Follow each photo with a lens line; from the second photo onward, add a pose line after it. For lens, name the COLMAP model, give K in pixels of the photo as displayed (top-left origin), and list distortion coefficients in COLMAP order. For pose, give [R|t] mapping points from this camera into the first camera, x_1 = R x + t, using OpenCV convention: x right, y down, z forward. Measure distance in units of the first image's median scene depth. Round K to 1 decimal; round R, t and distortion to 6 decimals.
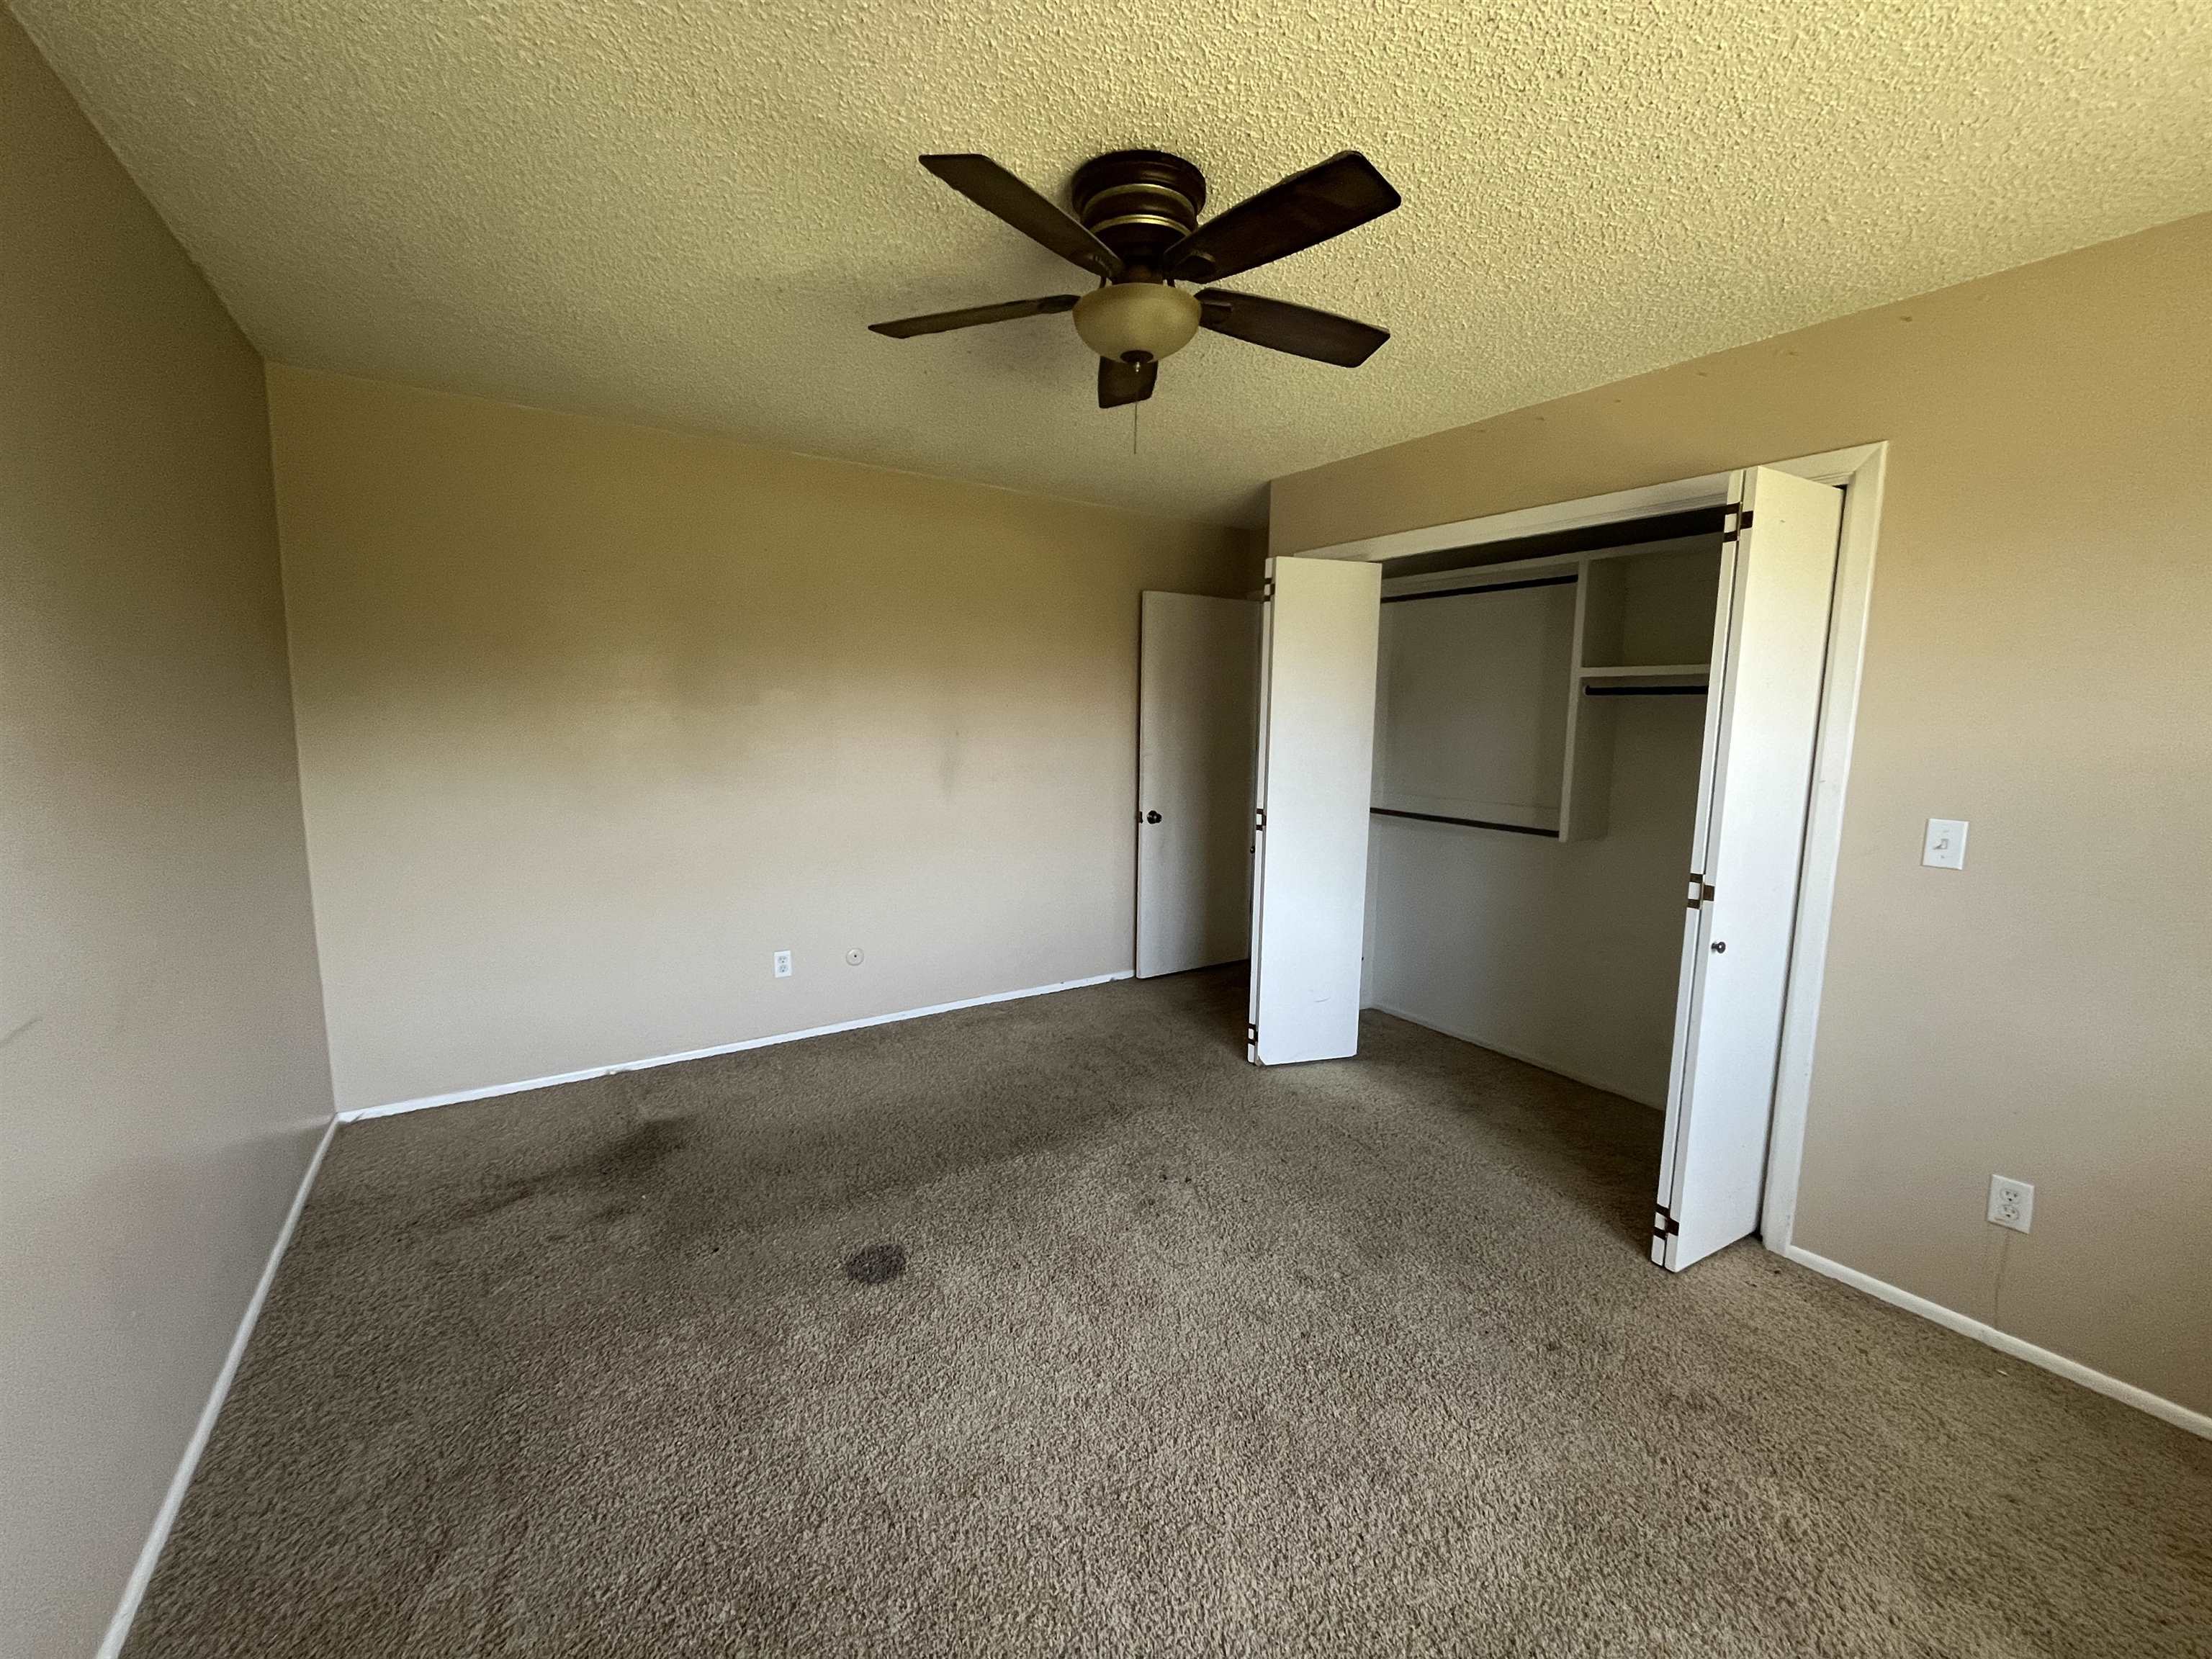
lens RADIAL K [[911.1, 0, 1106.4], [0, 911.1, 827.0], [0, 0, 1]] dist [0.000448, 0.000004]
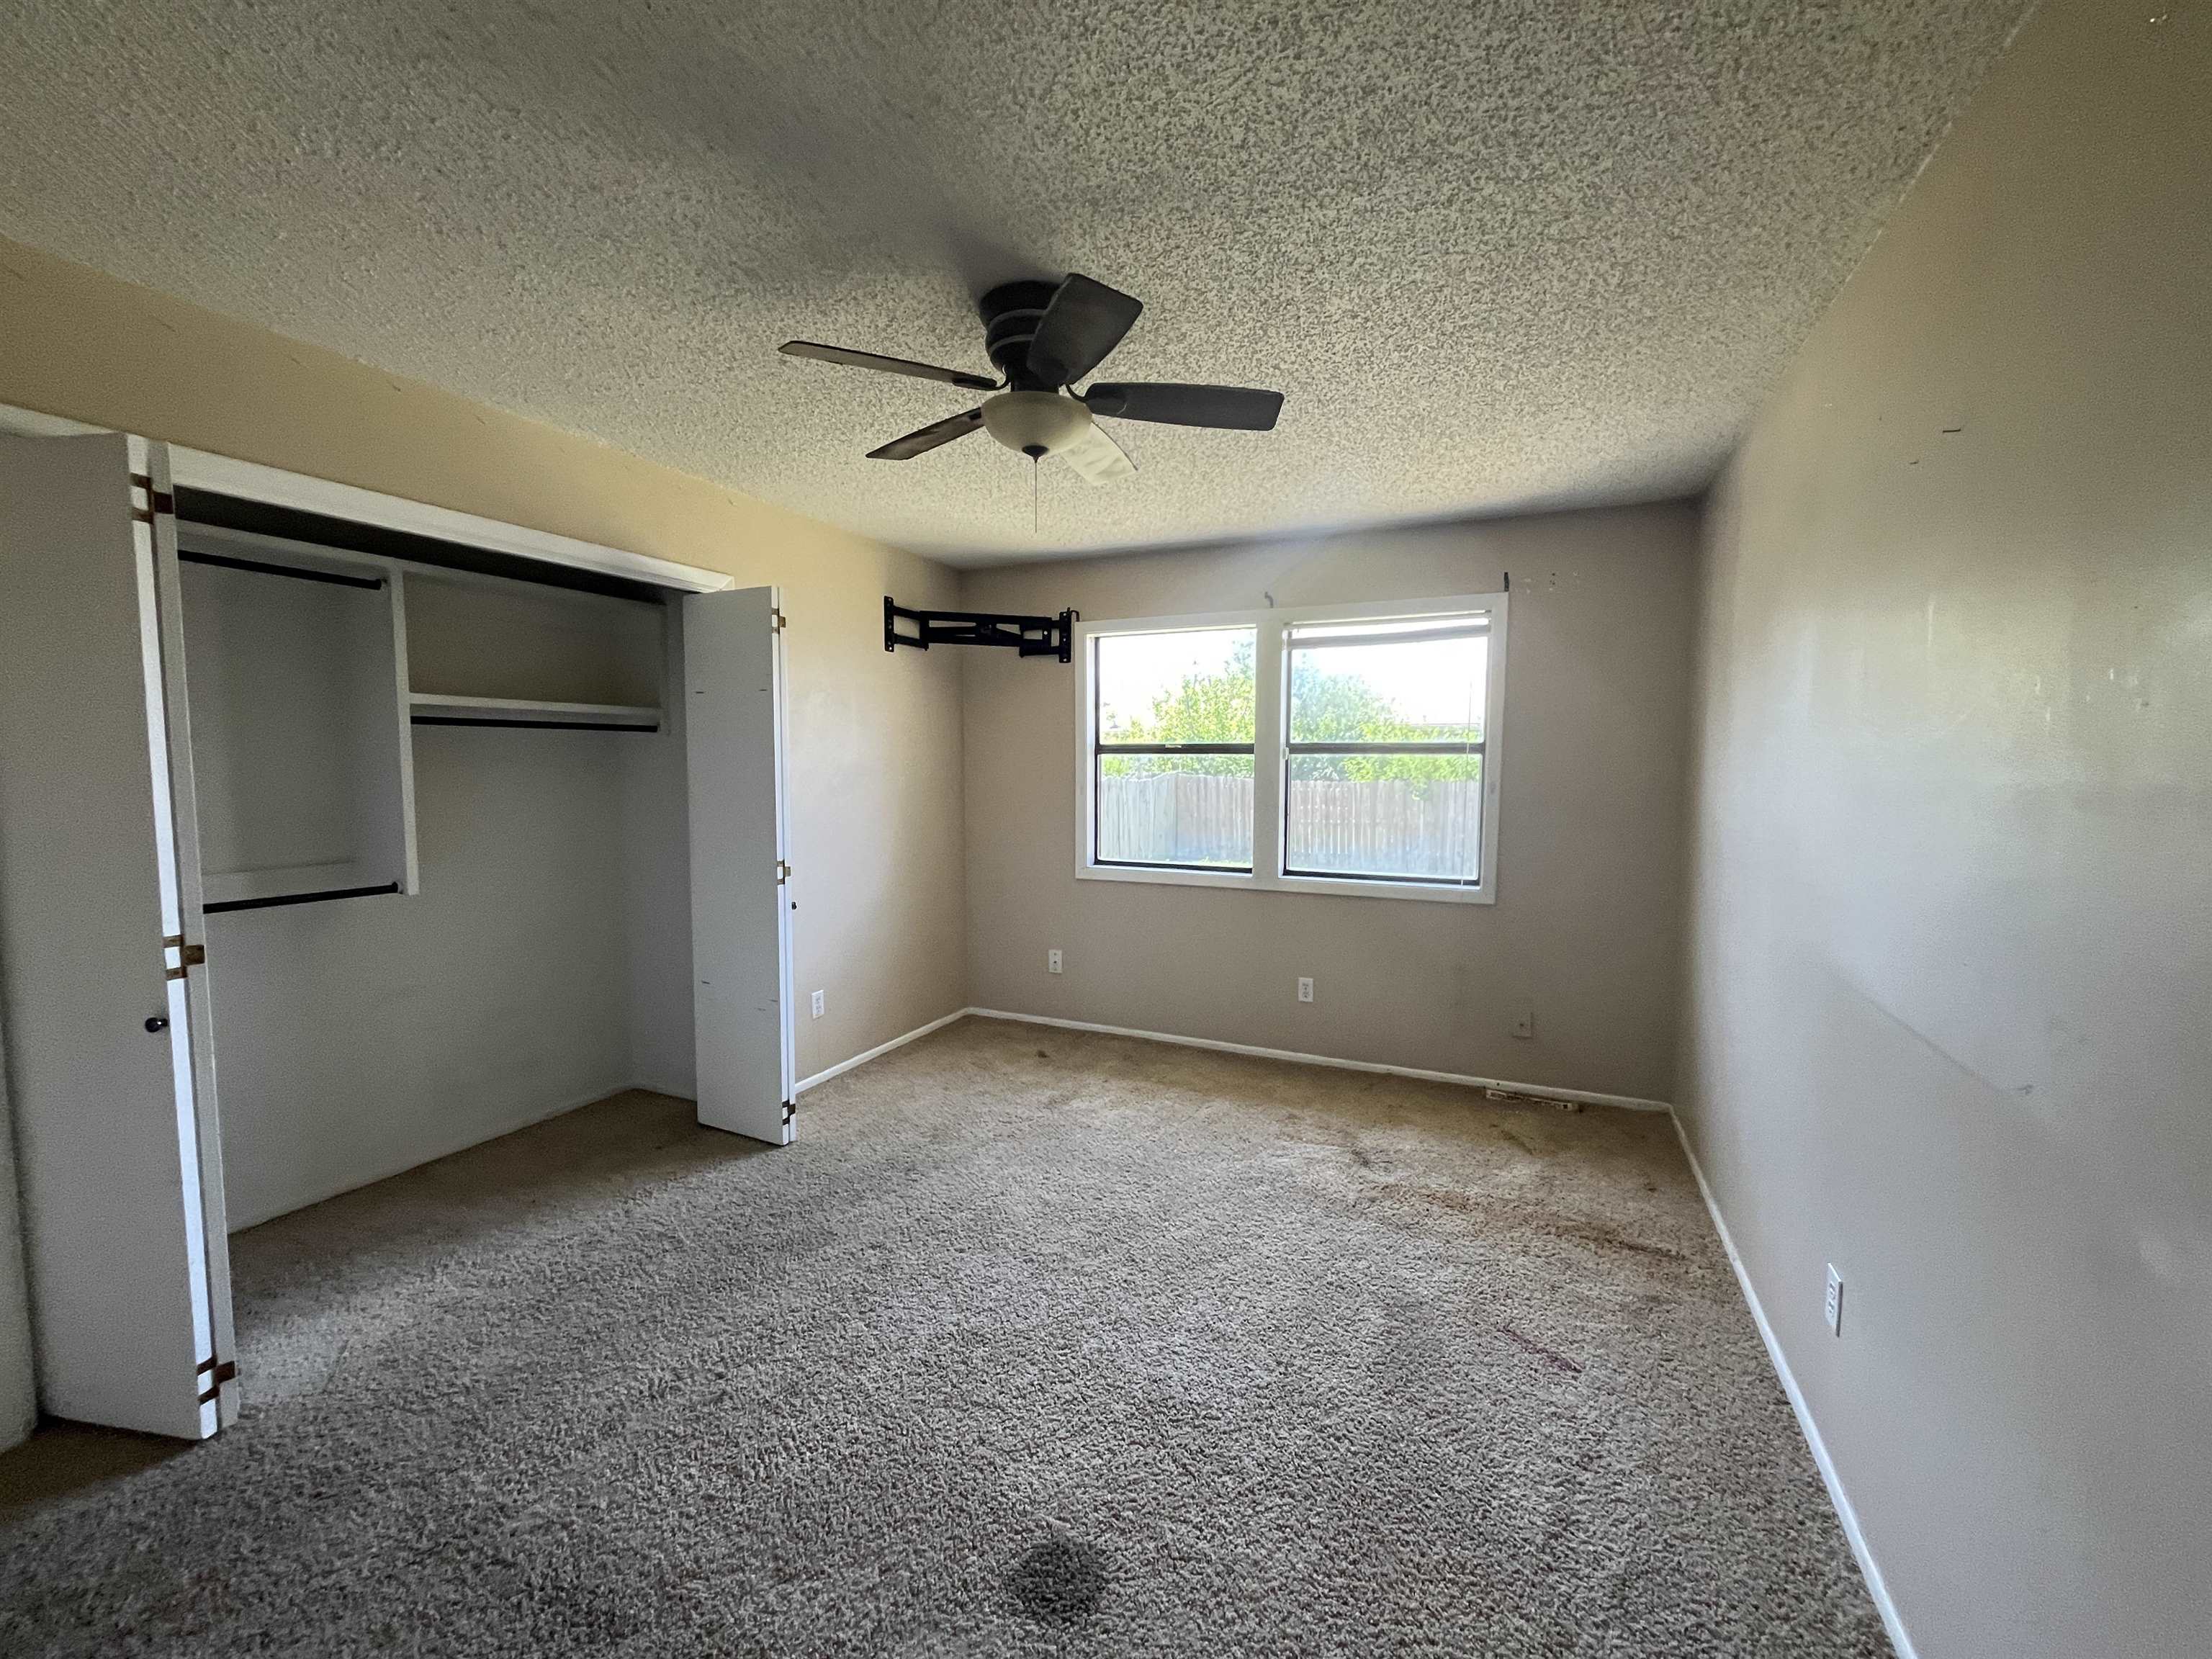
lens RADIAL K [[911.1, 0, 1118.7], [0, 911.1, 839.4], [0, 0, 1]] dist [0.000448, 0.000004]
pose [[-0.555144, -0.090461, 0.826821, -0.588443], [0.088251, 0.982051, 0.166698, -0.122459], [-0.827059, 0.165510, -0.537196, 0.931805]]
